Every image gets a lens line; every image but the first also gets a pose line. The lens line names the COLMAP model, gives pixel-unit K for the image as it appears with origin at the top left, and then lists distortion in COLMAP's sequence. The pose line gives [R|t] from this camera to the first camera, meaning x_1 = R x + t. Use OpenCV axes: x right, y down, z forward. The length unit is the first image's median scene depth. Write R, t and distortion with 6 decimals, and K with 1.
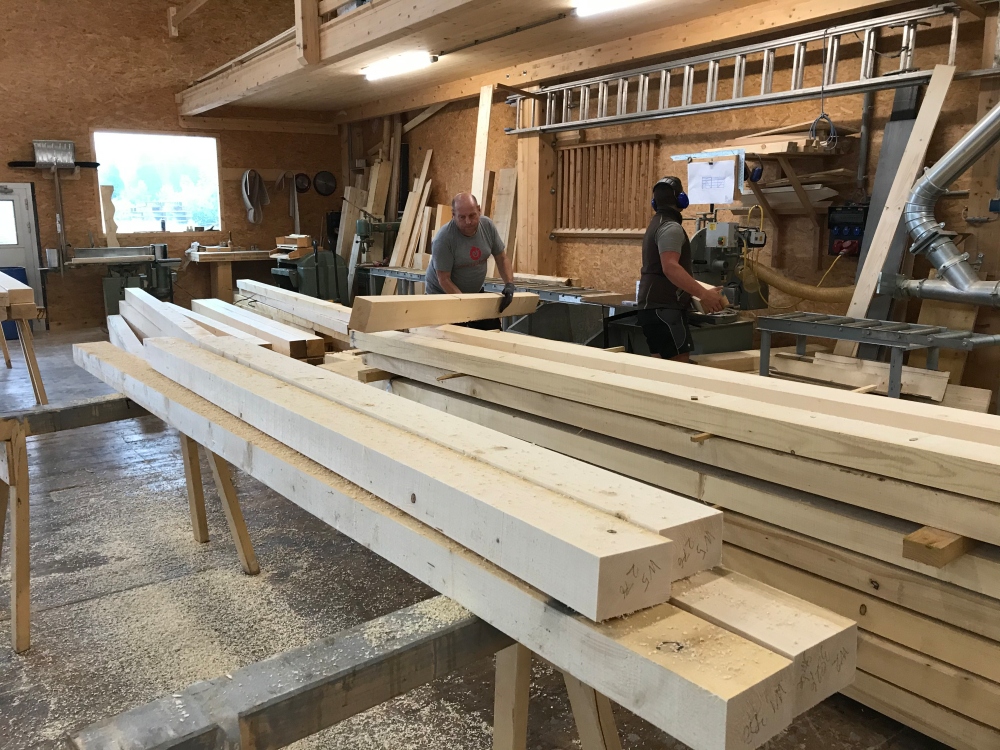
lens RADIAL K [[829.4, 0, 500.0], [0, 829.4, 375.0], [0, 0, 1]] dist [0.006661, -0.009081]
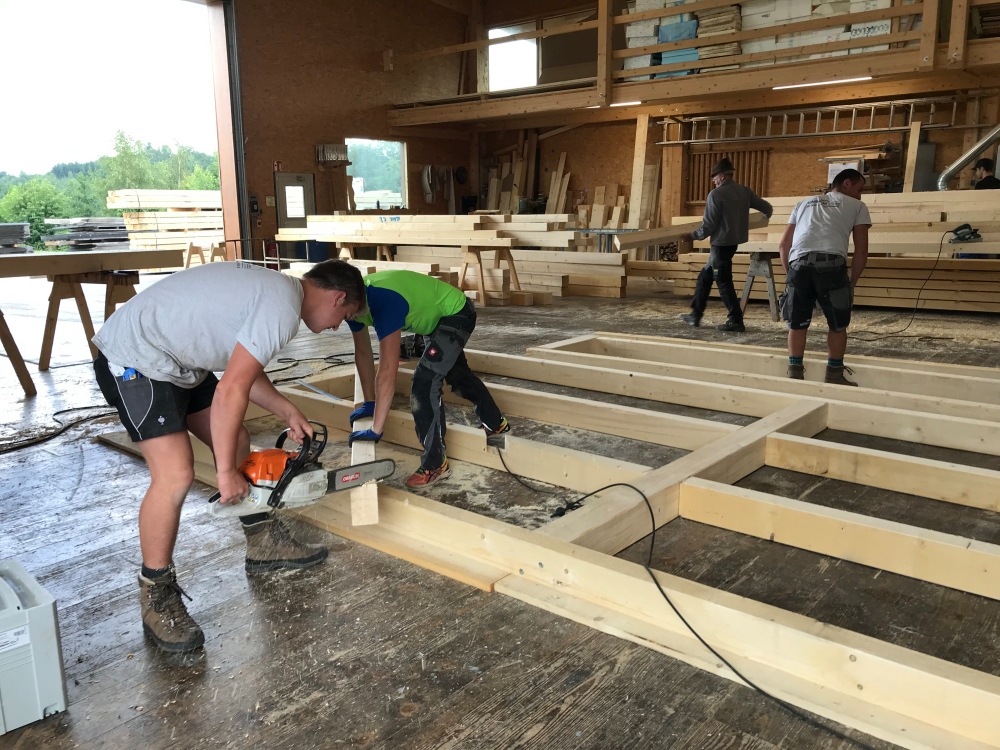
lens RADIAL K [[829.4, 0, 500.0], [0, 829.4, 375.0], [0, 0, 1]] dist [0.006661, -0.009081]
pose [[0.973699, -0.044433, 0.223463, -0.679564], [0.044861, 0.998988, 0.003160, 0.146413], [-0.223377, 0.006948, 0.974707, -0.530432]]
